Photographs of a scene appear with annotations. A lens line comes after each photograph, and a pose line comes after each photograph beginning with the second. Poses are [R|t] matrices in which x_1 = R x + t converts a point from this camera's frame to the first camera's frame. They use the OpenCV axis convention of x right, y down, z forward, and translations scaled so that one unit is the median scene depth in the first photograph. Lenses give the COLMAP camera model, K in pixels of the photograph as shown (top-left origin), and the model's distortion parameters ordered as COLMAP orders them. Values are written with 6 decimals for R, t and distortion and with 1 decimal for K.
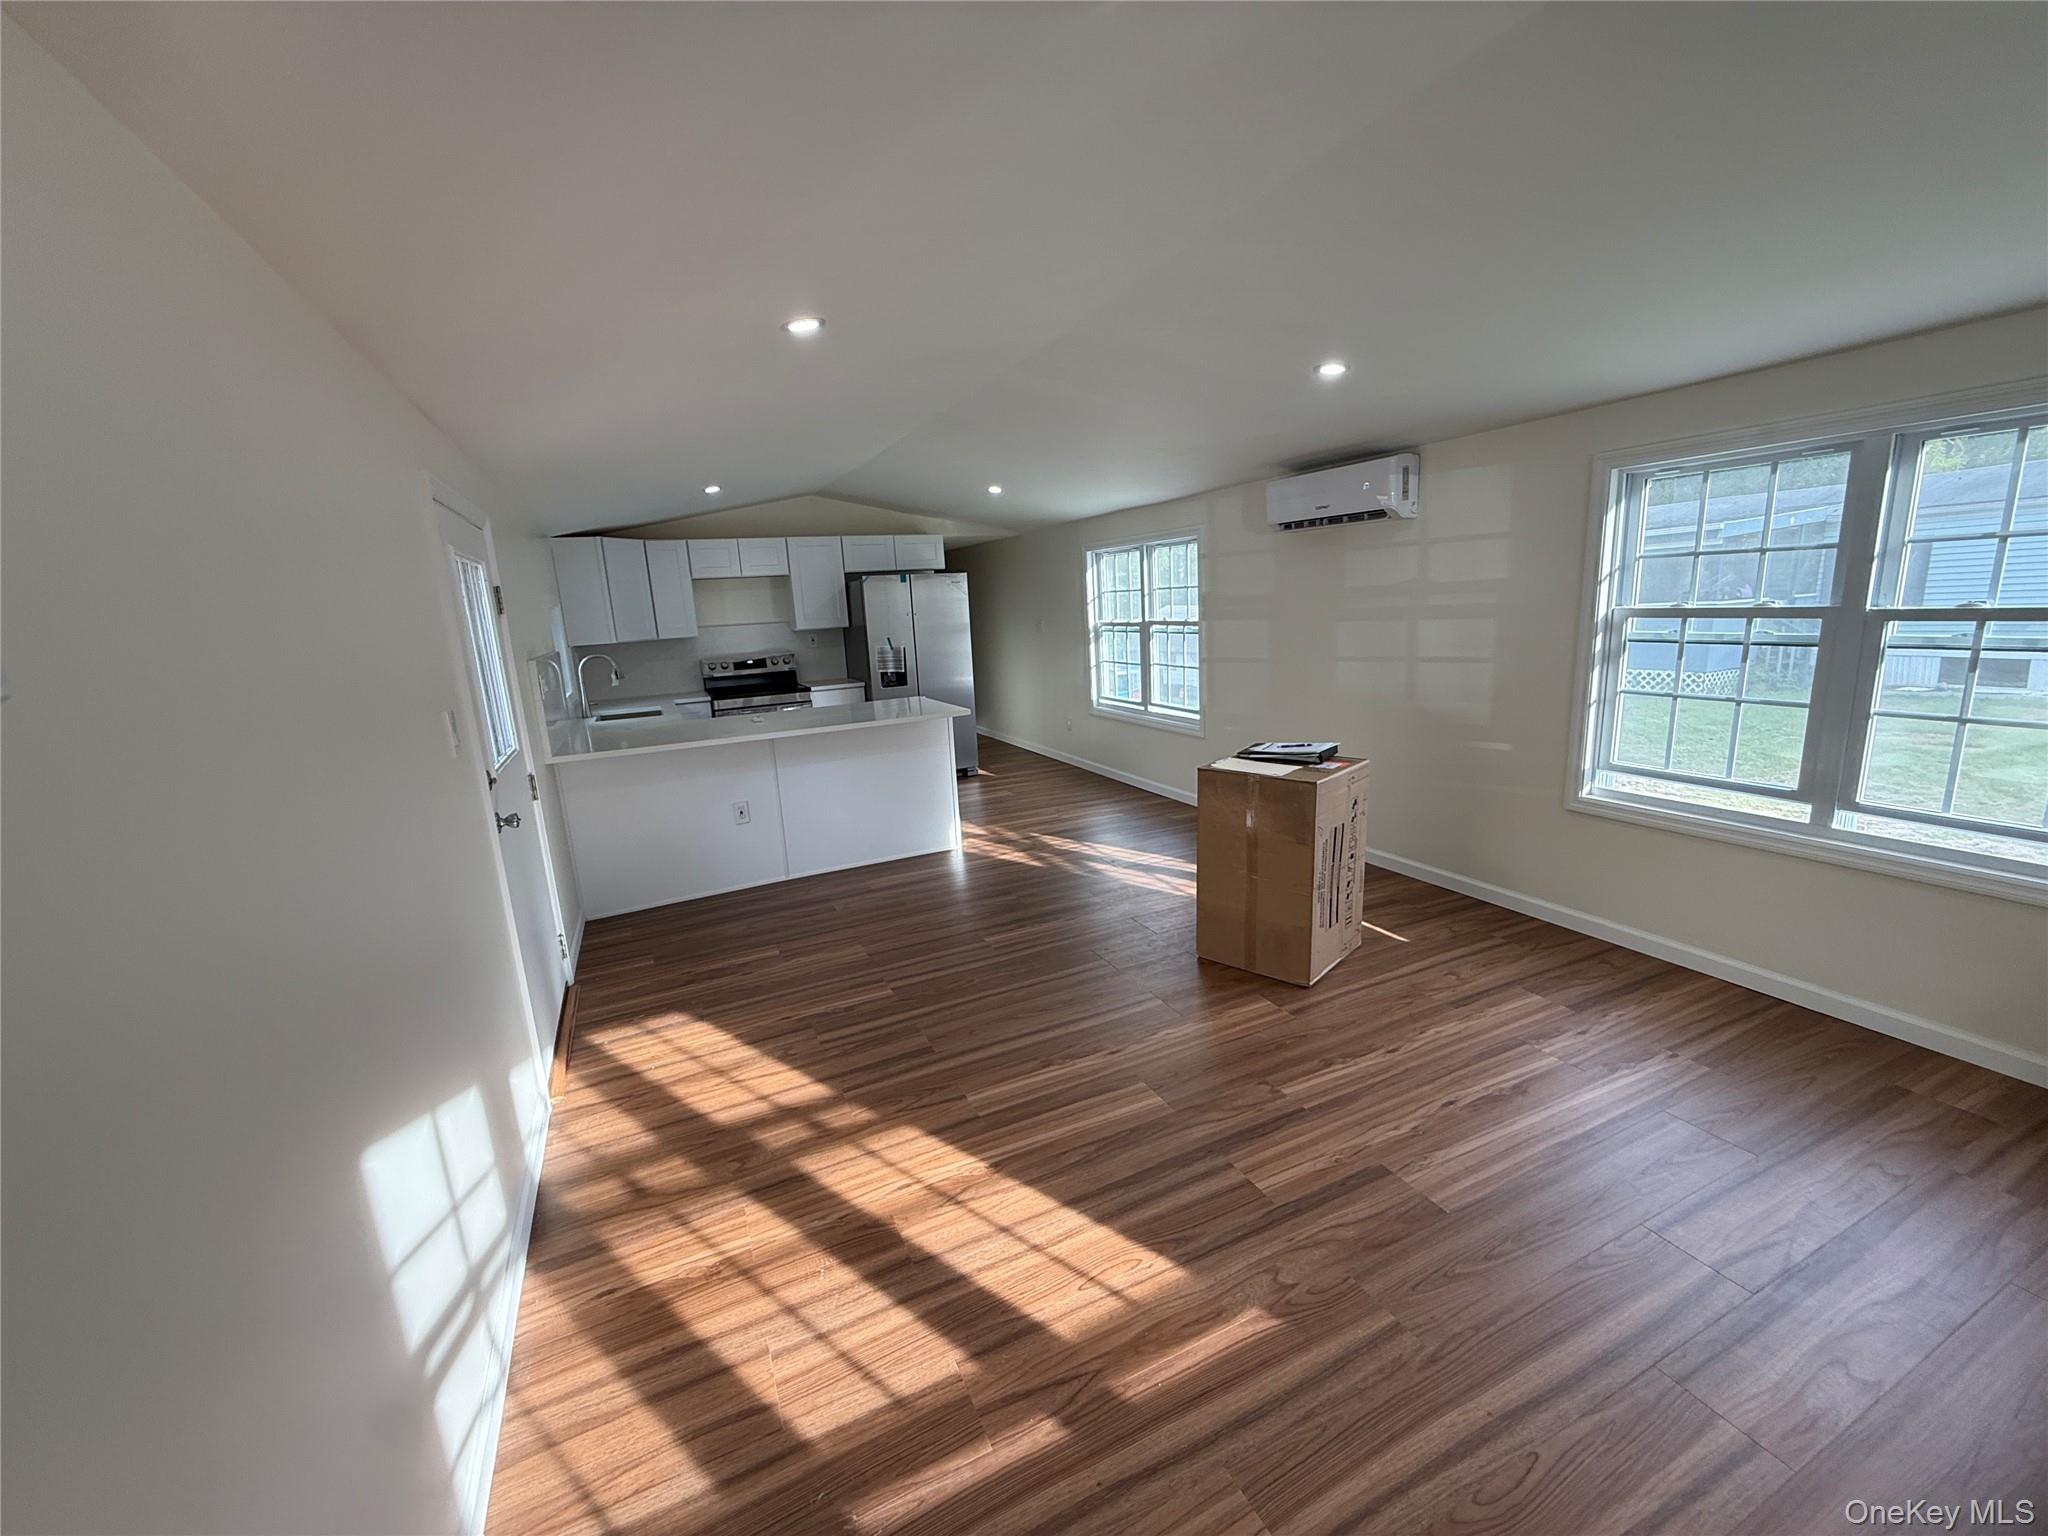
lens RADIAL K [[818.2, 0, 1020.8], [0, 818.2, 771.0], [0, 0, 1]] dist [0.000117, 0.000085]
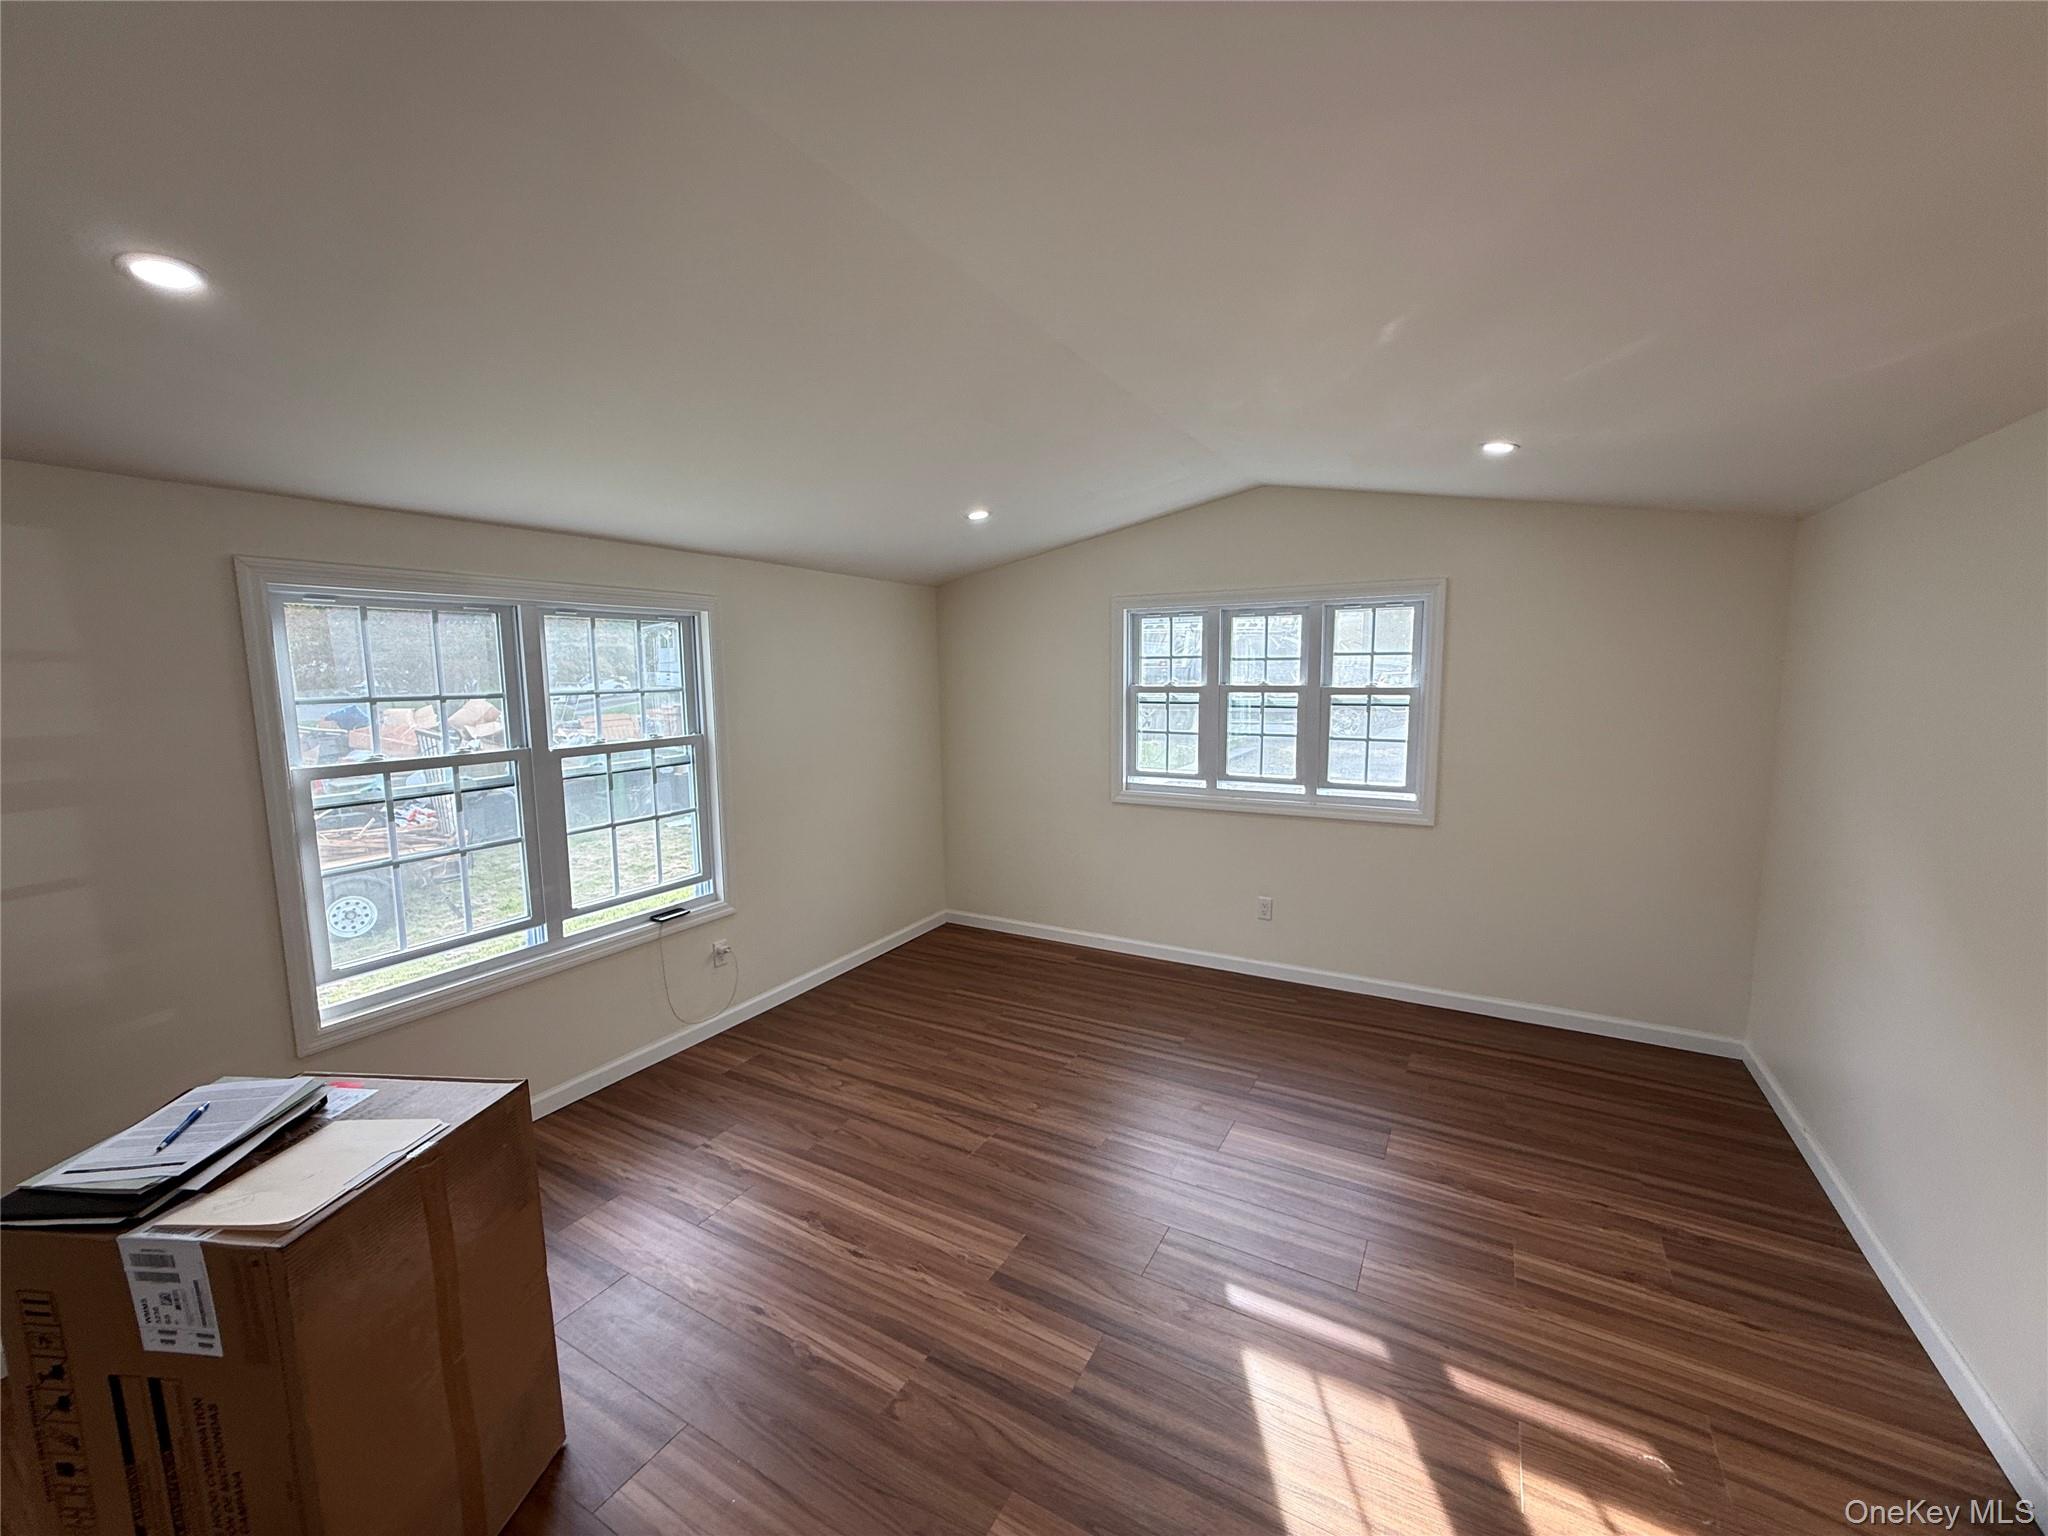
lens RADIAL K [[818.2, 0, 1019.3], [0, 818.2, 769.8], [0, 0, 1]] dist [0.000117, 0.000085]
pose [[-0.578564, -0.038223, 0.814741, -0.142440], [0.210908, 0.957917, 0.194710, -0.116812], [-0.787897, 0.284488, -0.546155, 0.508736]]
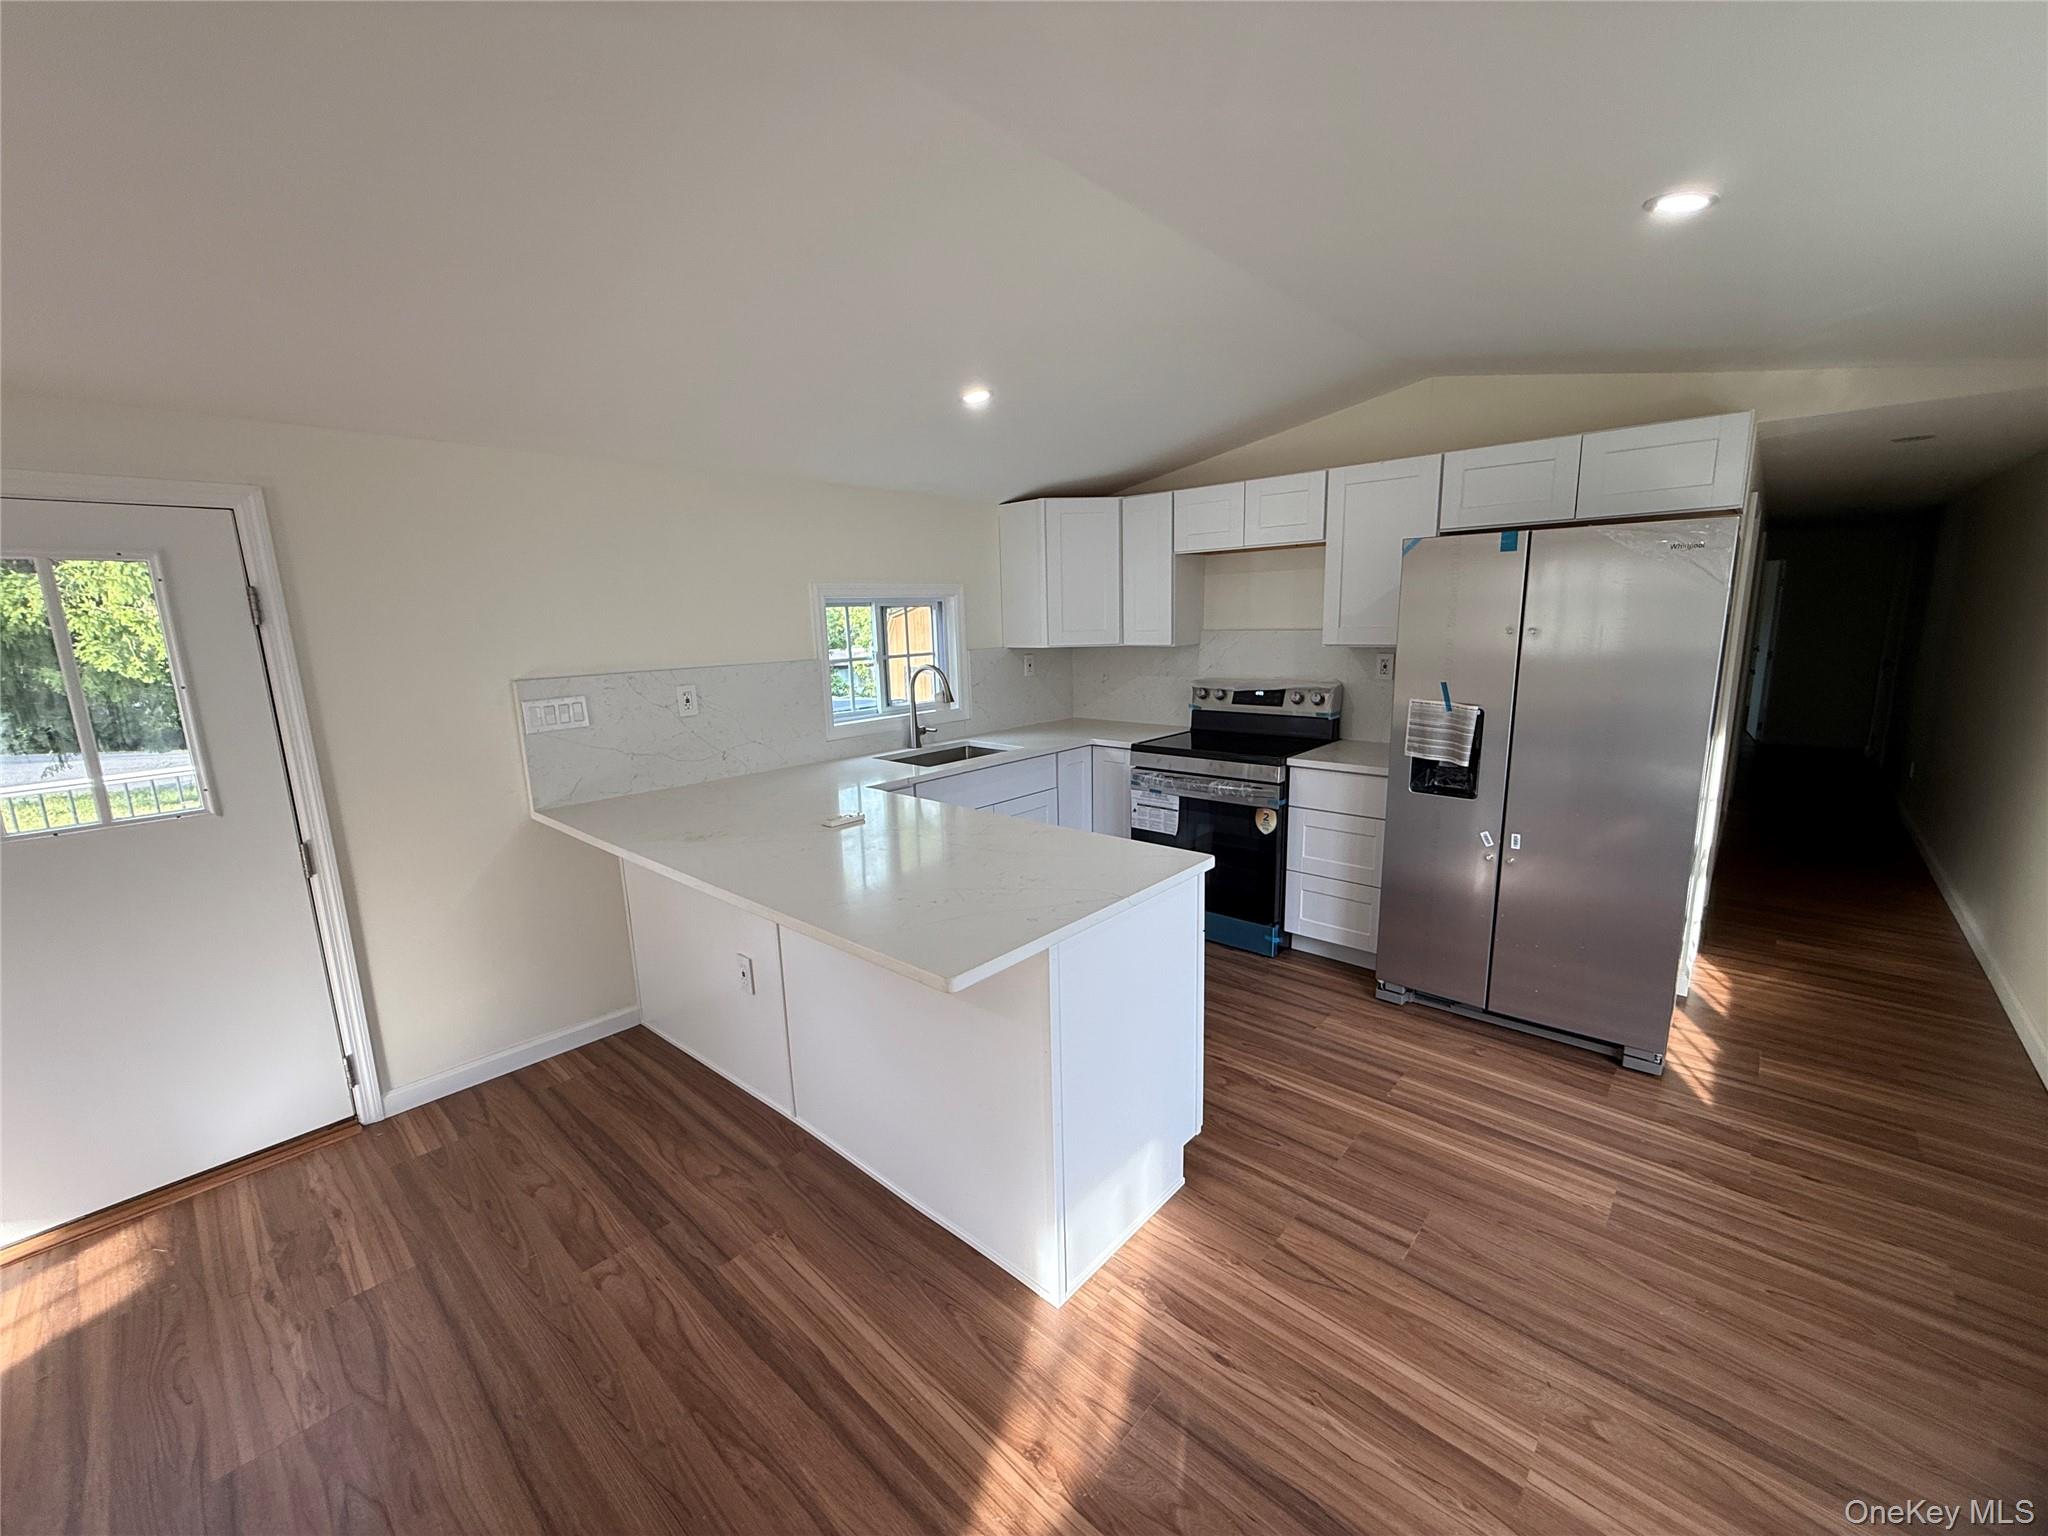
lens RADIAL K [[818.2, 0, 1018.6], [0, 818.2, 770.9], [0, 0, 1]] dist [0.000117, 0.000085]
pose [[0.389615, 0.217190, -0.895002, 0.170441], [-0.184140, 0.970544, 0.155361, -0.168597], [0.902382, 0.104275, 0.418132, 0.733752]]
